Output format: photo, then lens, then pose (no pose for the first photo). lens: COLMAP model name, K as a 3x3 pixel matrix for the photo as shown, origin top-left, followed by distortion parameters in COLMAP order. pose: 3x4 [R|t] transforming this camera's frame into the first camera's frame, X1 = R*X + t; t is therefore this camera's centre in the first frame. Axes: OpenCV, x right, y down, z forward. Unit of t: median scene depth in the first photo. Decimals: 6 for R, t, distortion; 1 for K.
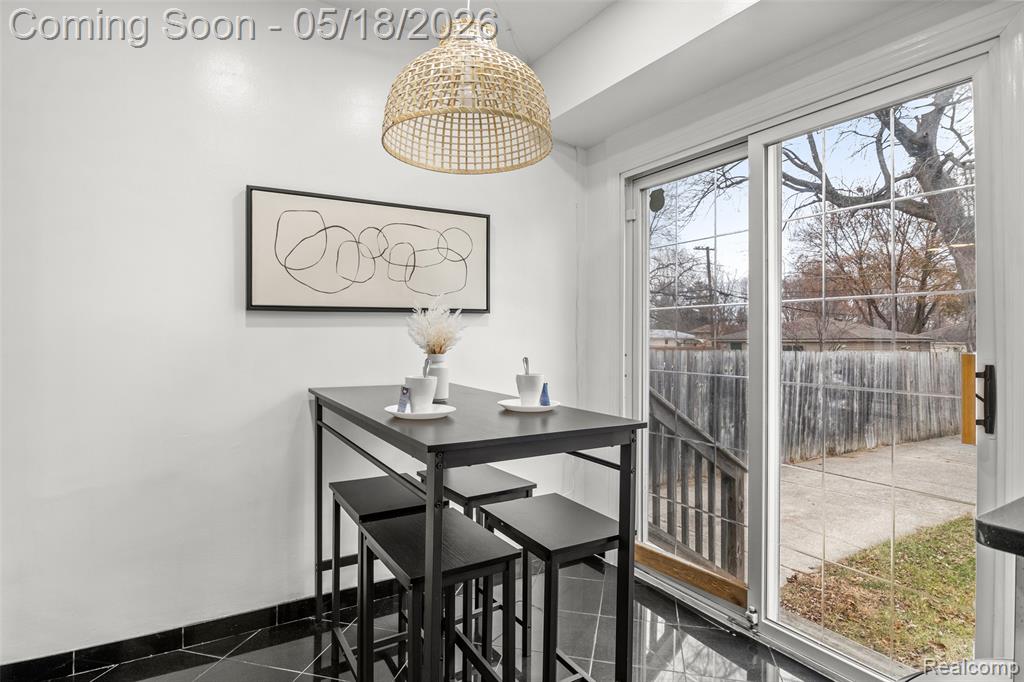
lens RADIAL K [[531.9, 0, 517.7], [0, 531.9, 328.5], [0, 0, 1]] dist [-0.017489, -0.001390]
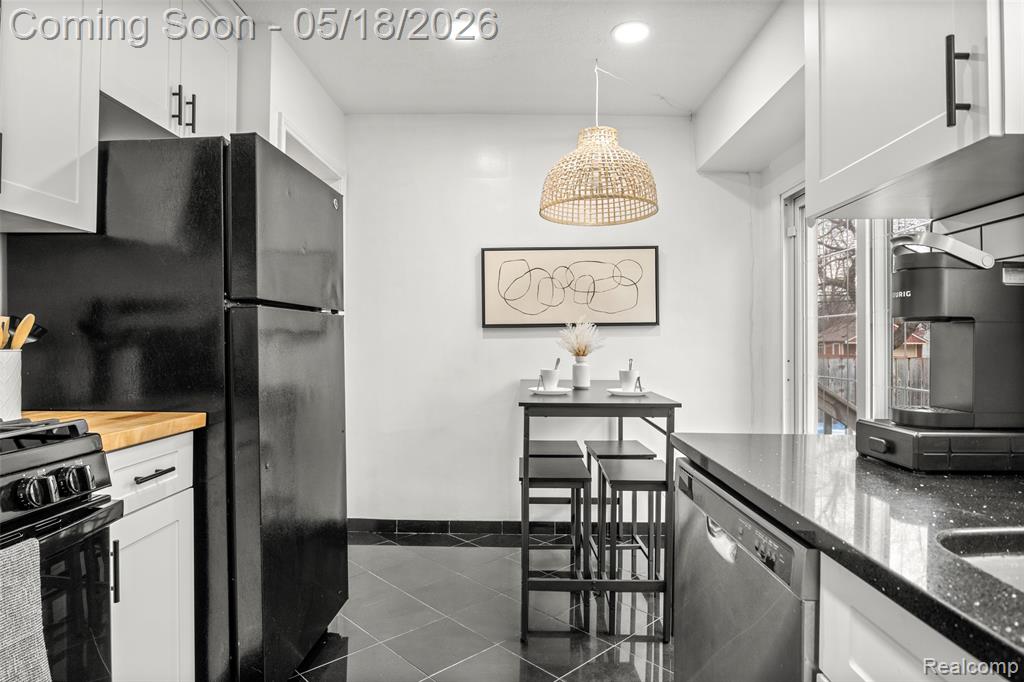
lens RADIAL K [[581.8, 0, 514.4], [0, 581.8, 340.0], [0, 0, 1]] dist [-0.009203, 0.000986]
pose [[0.837639, -0.006301, -0.546187, 0.403397], [0.009218, 0.999954, 0.002600, -0.001695], [0.546146, -0.007213, 0.837659, -0.312982]]
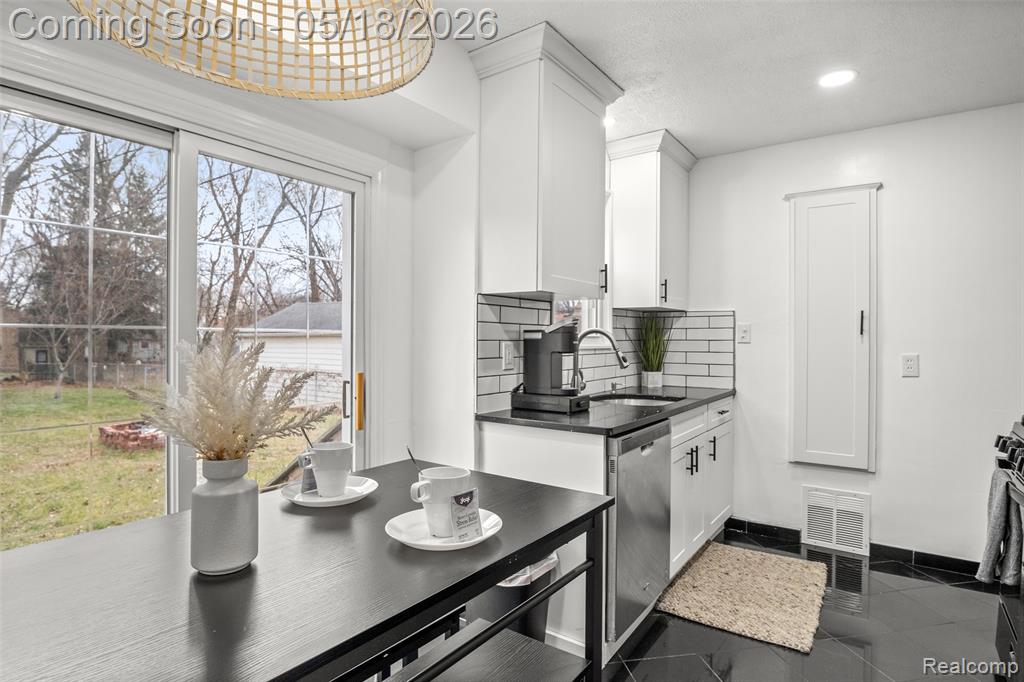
lens RADIAL K [[531.9, 0, 521.4], [0, 531.9, 336.7], [0, 0, 1]] dist [-0.017489, -0.001390]
pose [[-0.386742, -0.010551, 0.922127, -0.449026], [-0.026405, 0.999651, 0.000364, -0.041433], [-0.921810, -0.024208, -0.386886, 0.672214]]
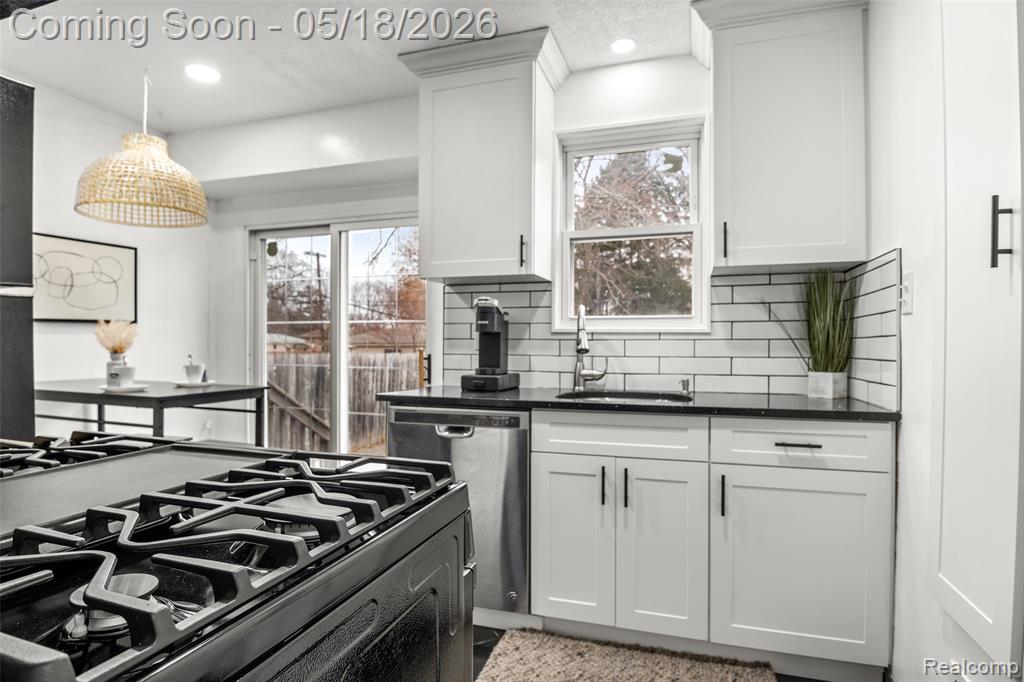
lens RADIAL K [[547.9, 0, 515.3], [0, 547.9, 347.4], [0, 0, 1]] dist [-0.013908, -0.009024]
pose [[0.772274, -0.007200, 0.635249, -0.182323], [-0.009380, 0.999698, 0.022734, -0.009878], [-0.635221, -0.023516, 0.771973, -0.606733]]
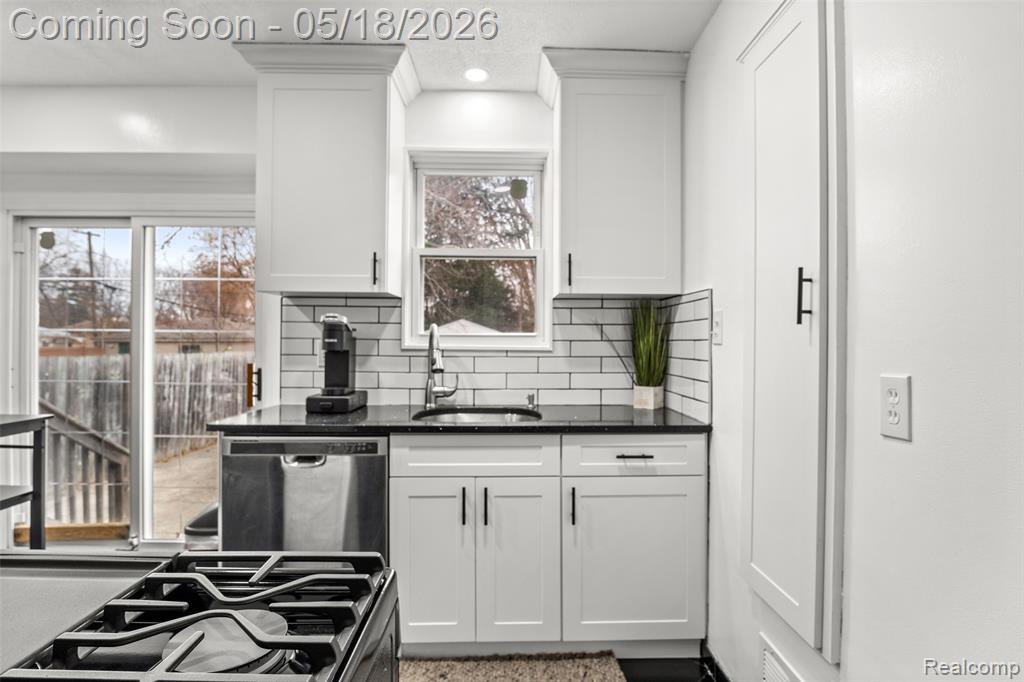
lens RADIAL K [[531.9, 0, 520.8], [0, 531.9, 338.8], [0, 0, 1]] dist [-0.017489, -0.001390]
pose [[0.511640, -0.003470, 0.859193, -0.214767], [-0.017629, 0.999739, 0.014536, -0.054357], [-0.859019, -0.022584, 0.511445, -0.549613]]
